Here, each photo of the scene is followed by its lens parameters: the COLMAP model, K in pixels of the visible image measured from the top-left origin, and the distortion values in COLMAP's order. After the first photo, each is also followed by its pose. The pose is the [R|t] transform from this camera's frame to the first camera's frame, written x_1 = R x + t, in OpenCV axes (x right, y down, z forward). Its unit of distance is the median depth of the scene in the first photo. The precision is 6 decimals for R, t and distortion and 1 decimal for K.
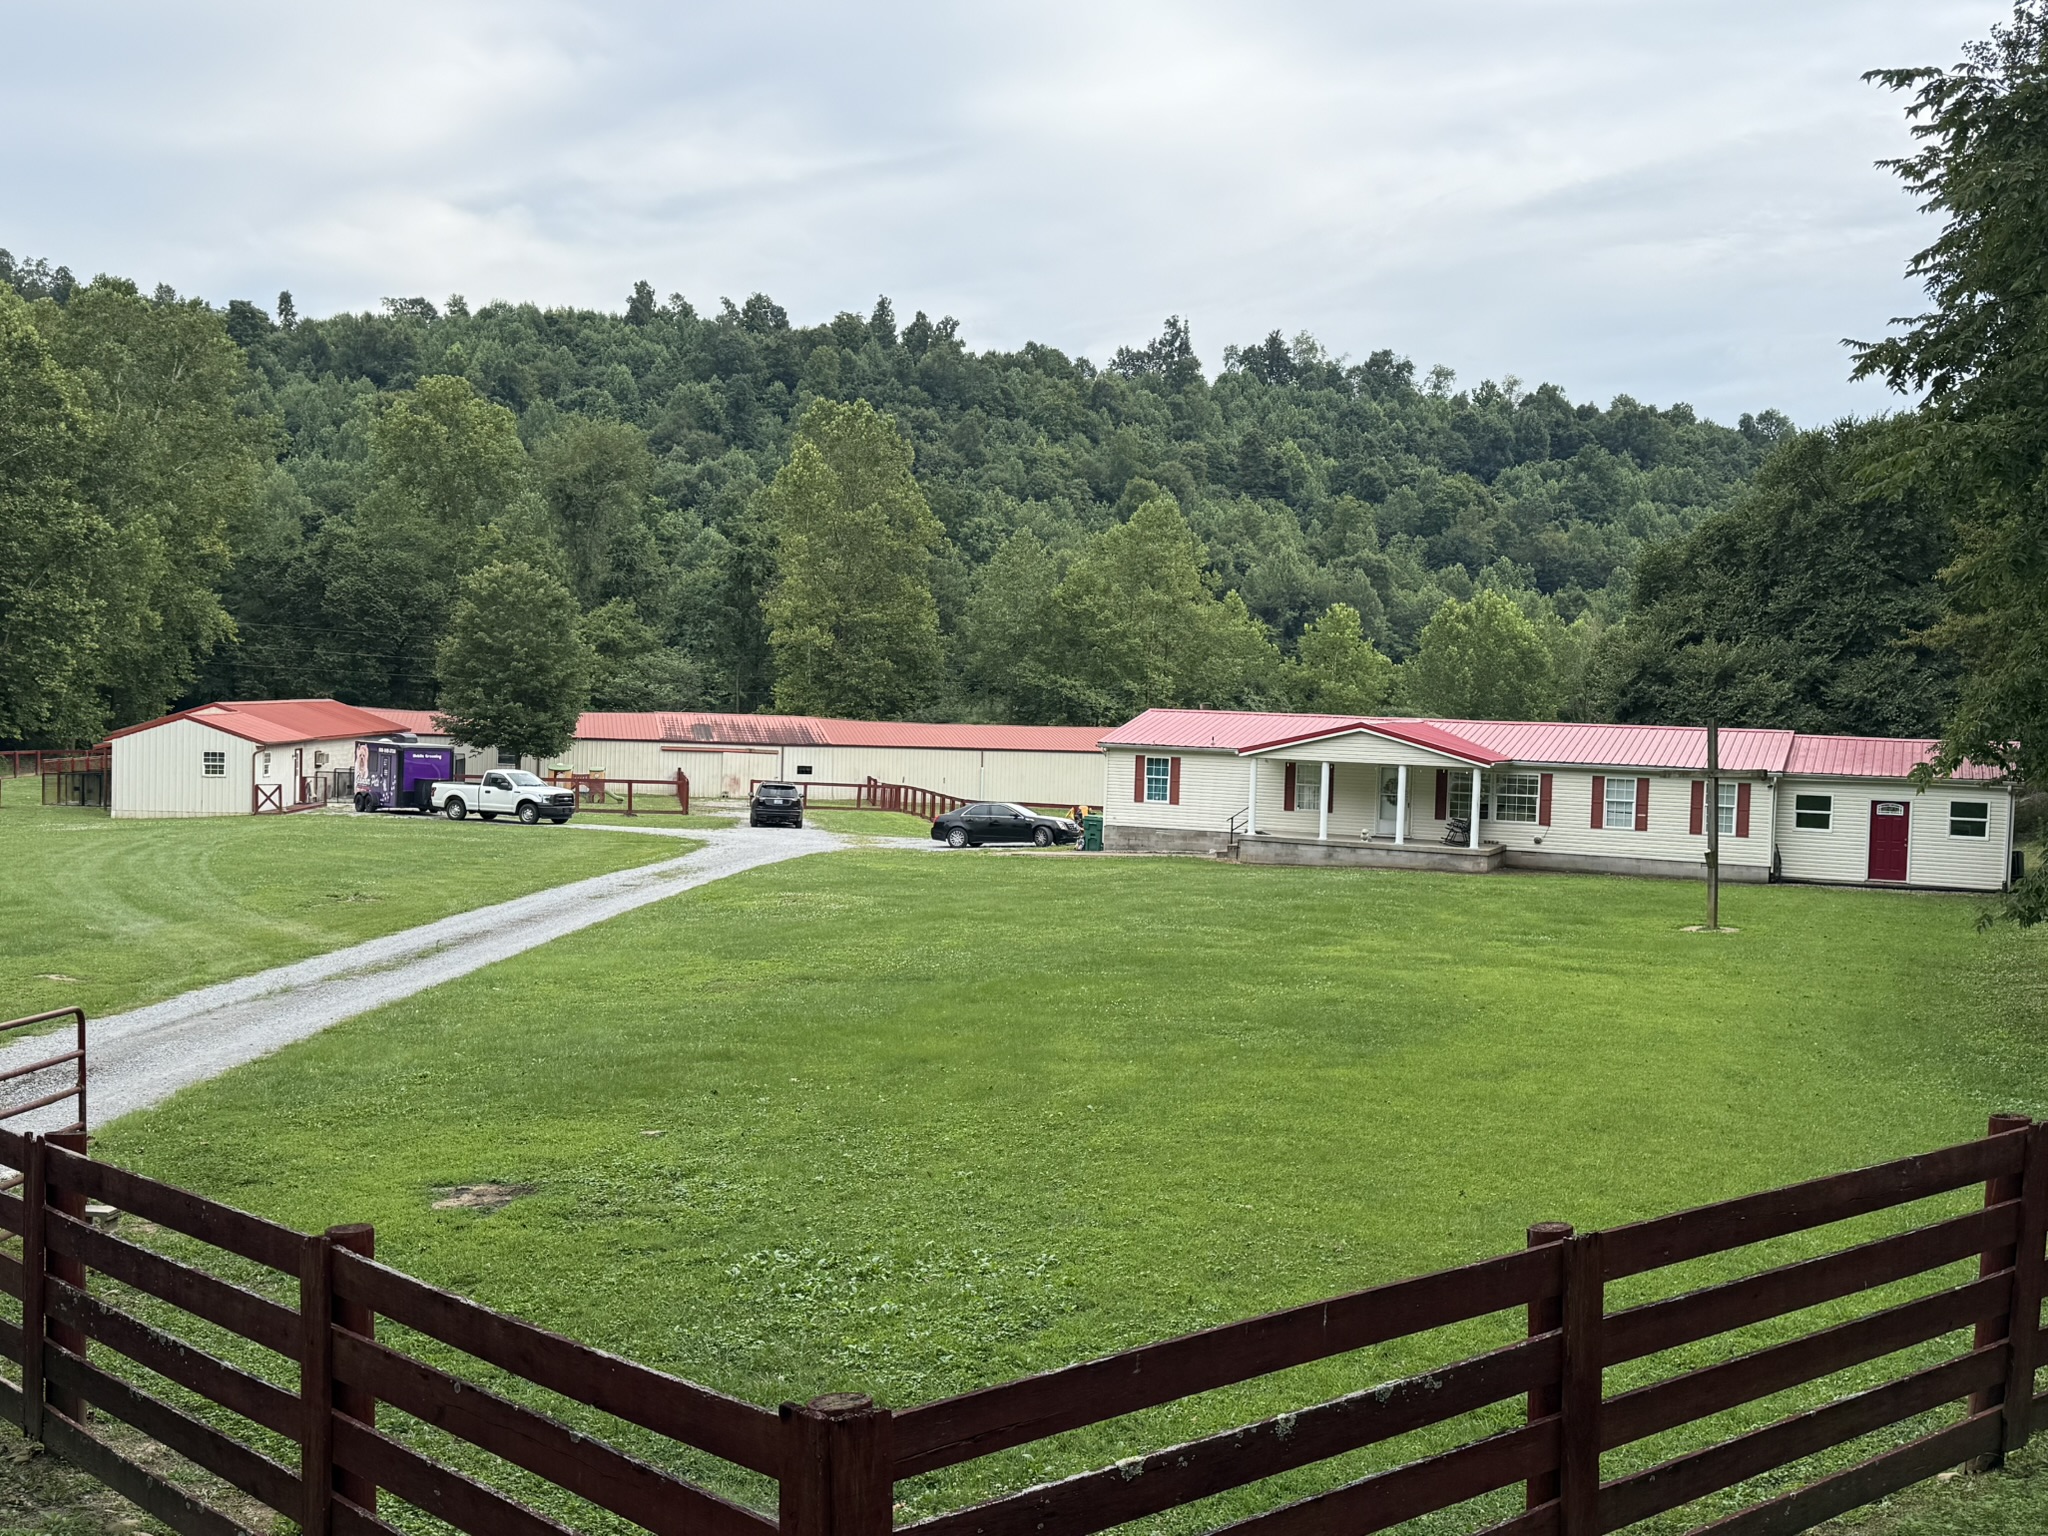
lens RADIAL K [[1917.6, 0, 1024.0], [0, 1917.6, 768.0], [0, 0, 1]] dist [0.193926, -0.451719]
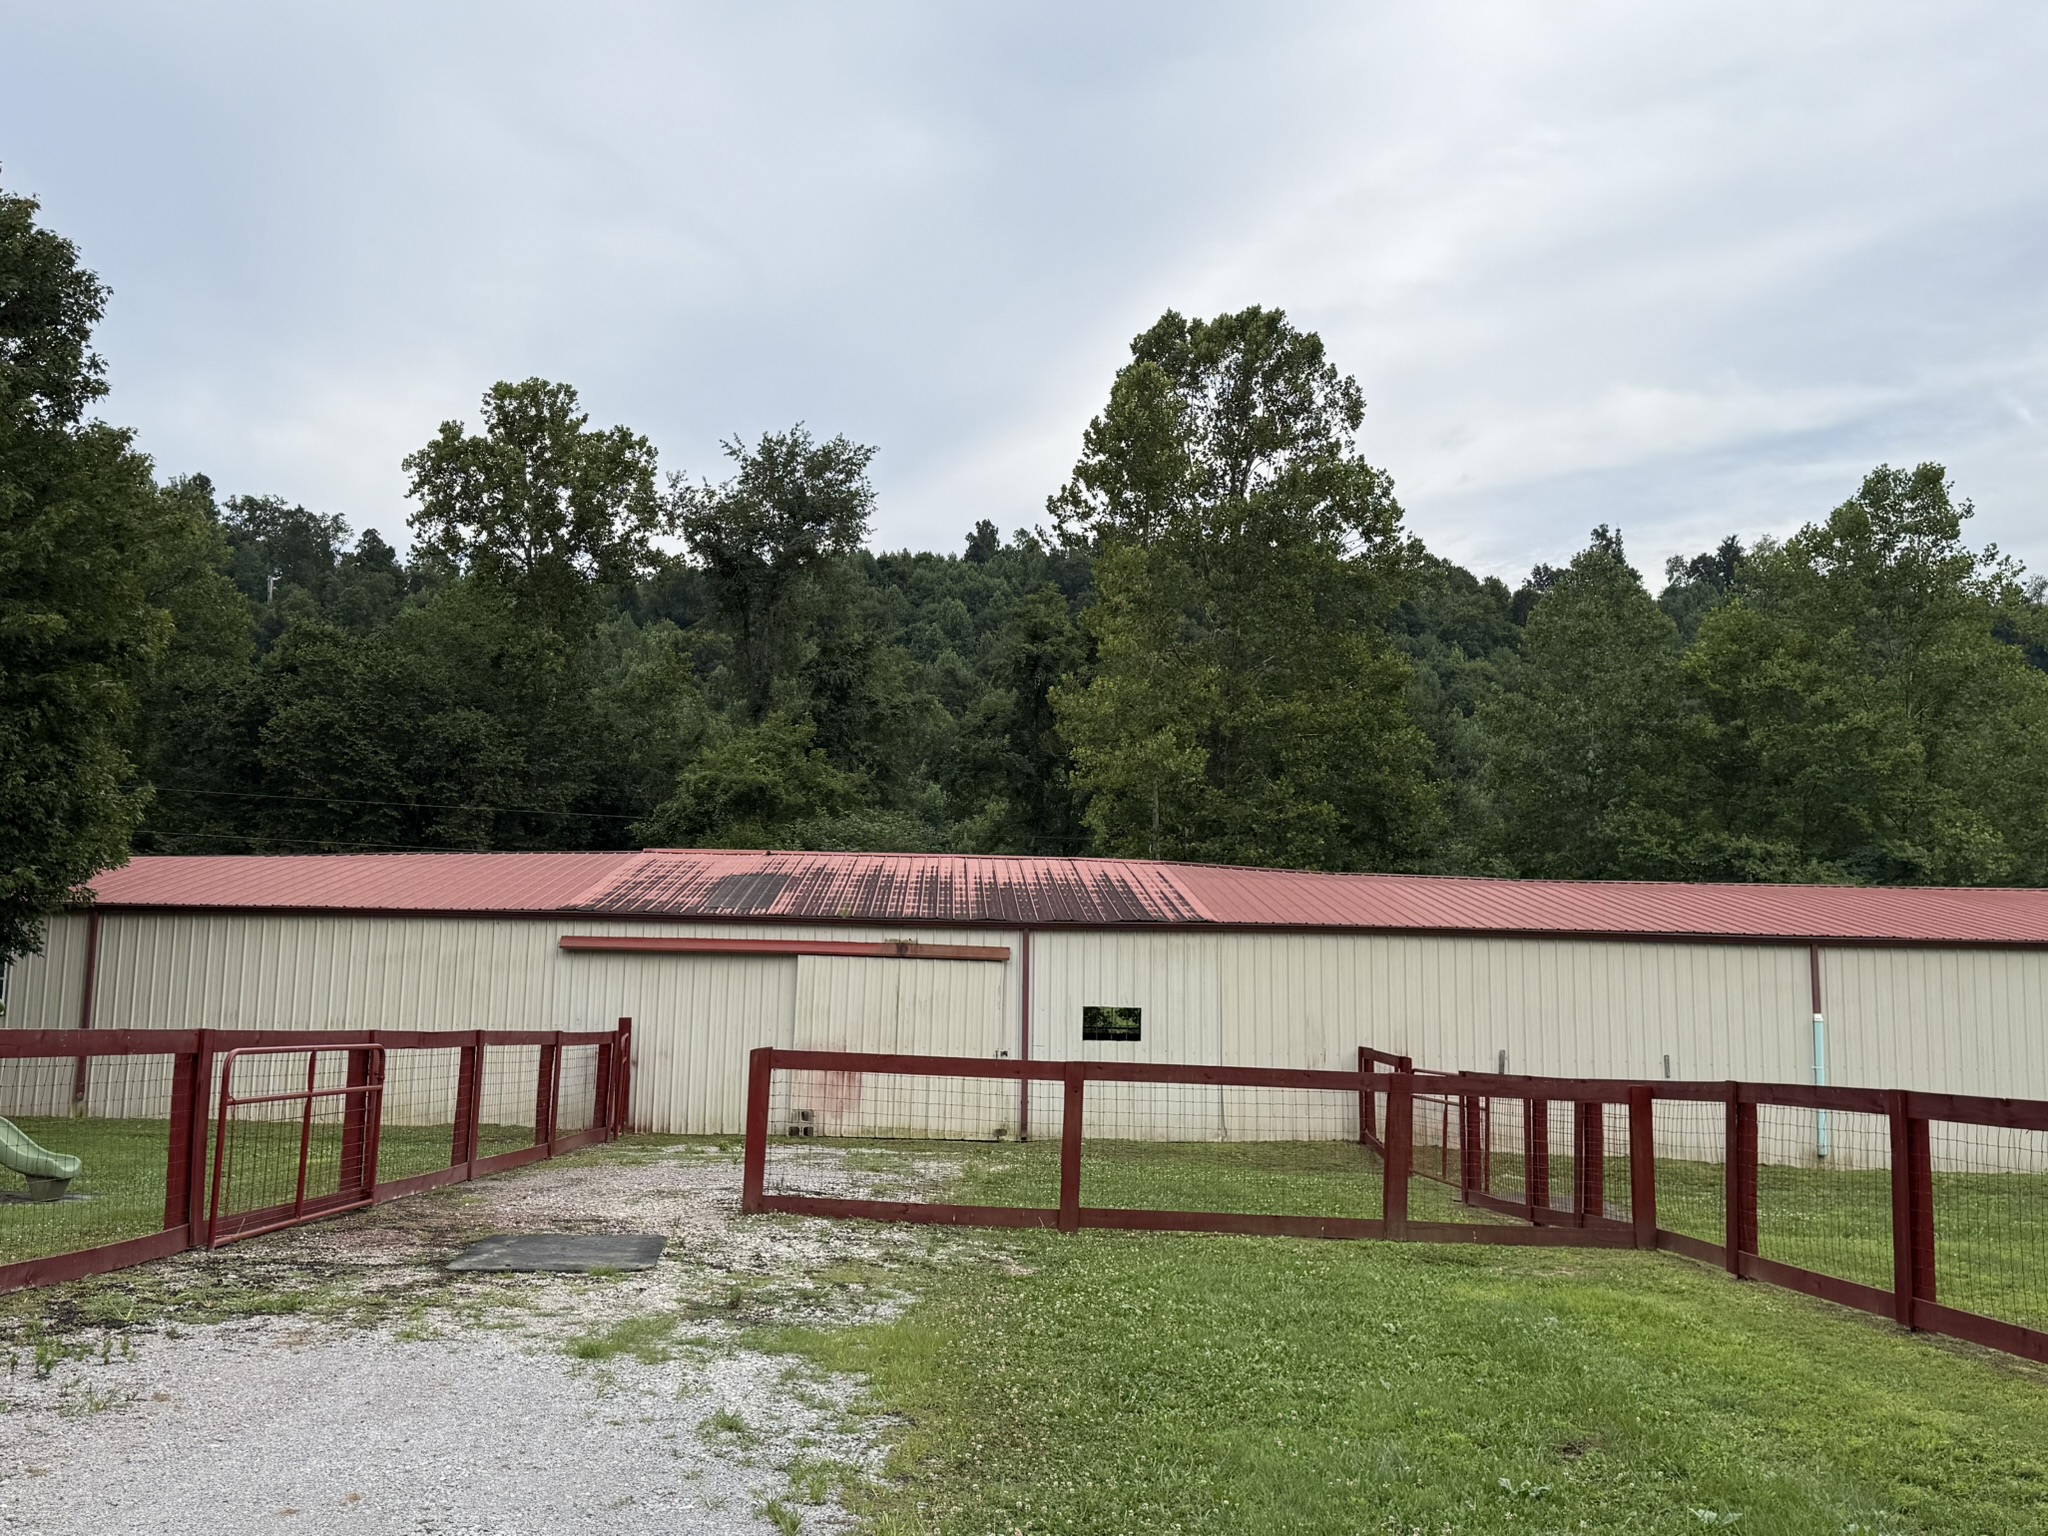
lens RADIAL K [[1917.6, 0, 1024.0], [0, 1917.6, 768.0], [0, 0, 1]] dist [0.193926, -0.451719]
pose [[0.981717, -0.035779, -0.186951, -0.019760], [0.006305, 0.987748, -0.155927, 0.001992], [0.190240, 0.151898, 0.969915, 0.193253]]
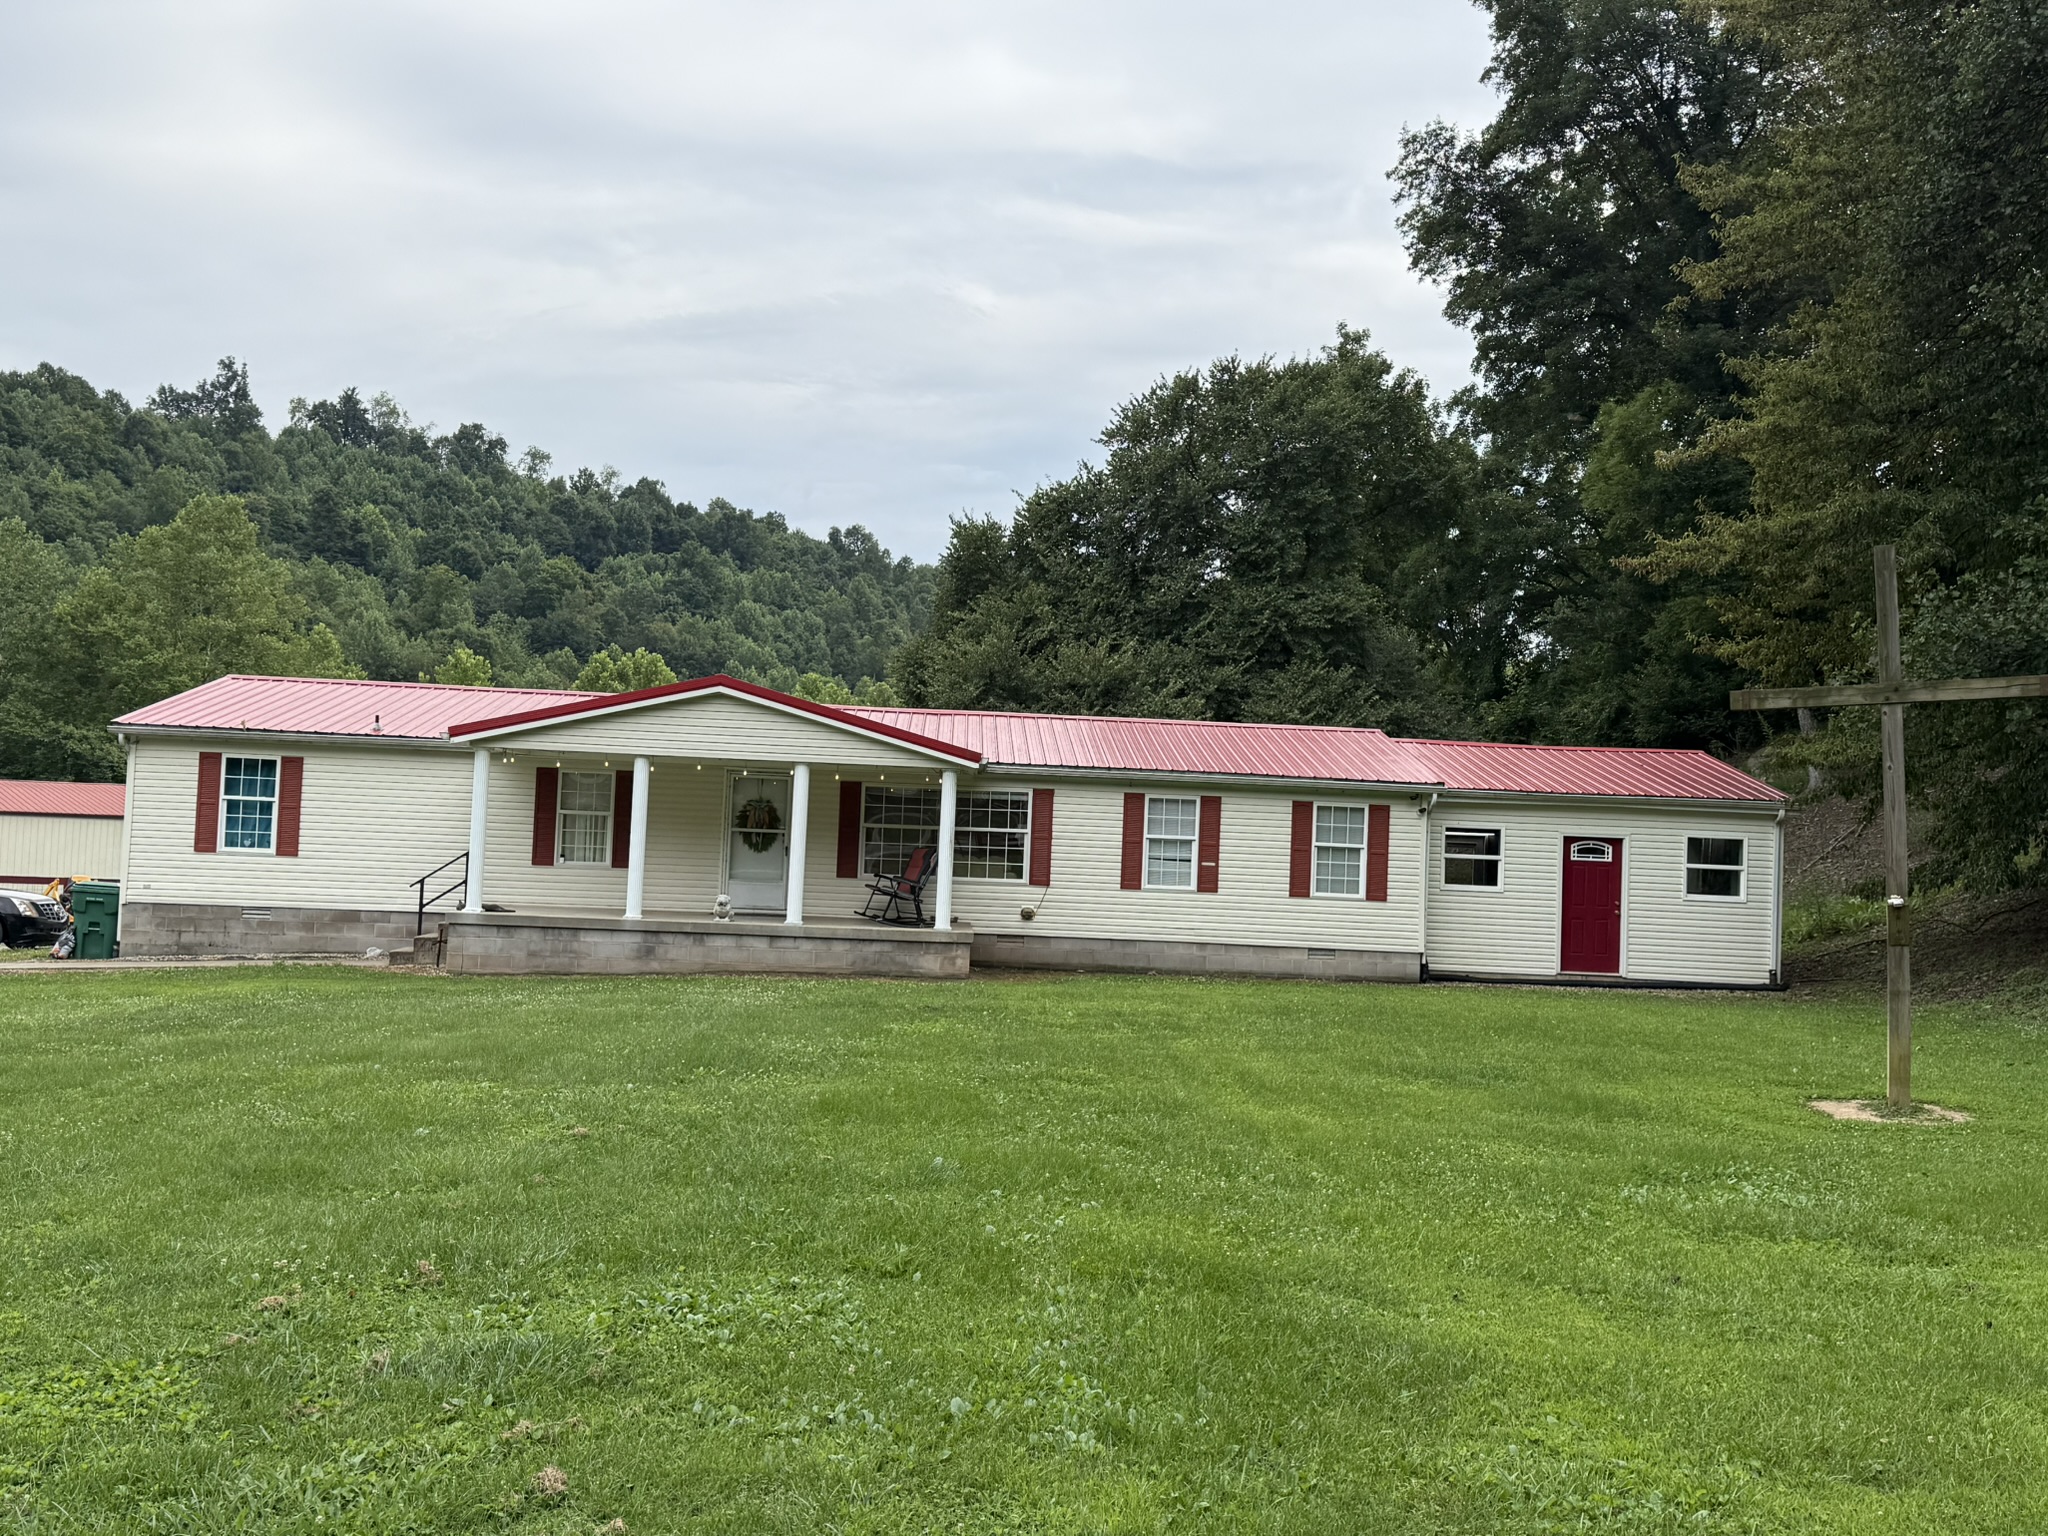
lens RADIAL K [[1931.0, 0, 1024.0], [0, 1931.0, 768.0], [0, 0, 1]] dist [0.177385, -0.372713]
pose [[0.893215, 0.022572, 0.449063, 0.003238], [0.002714, 0.998450, -0.055585, 0.003614], [-0.449621, 0.050868, 0.891770, 0.070491]]
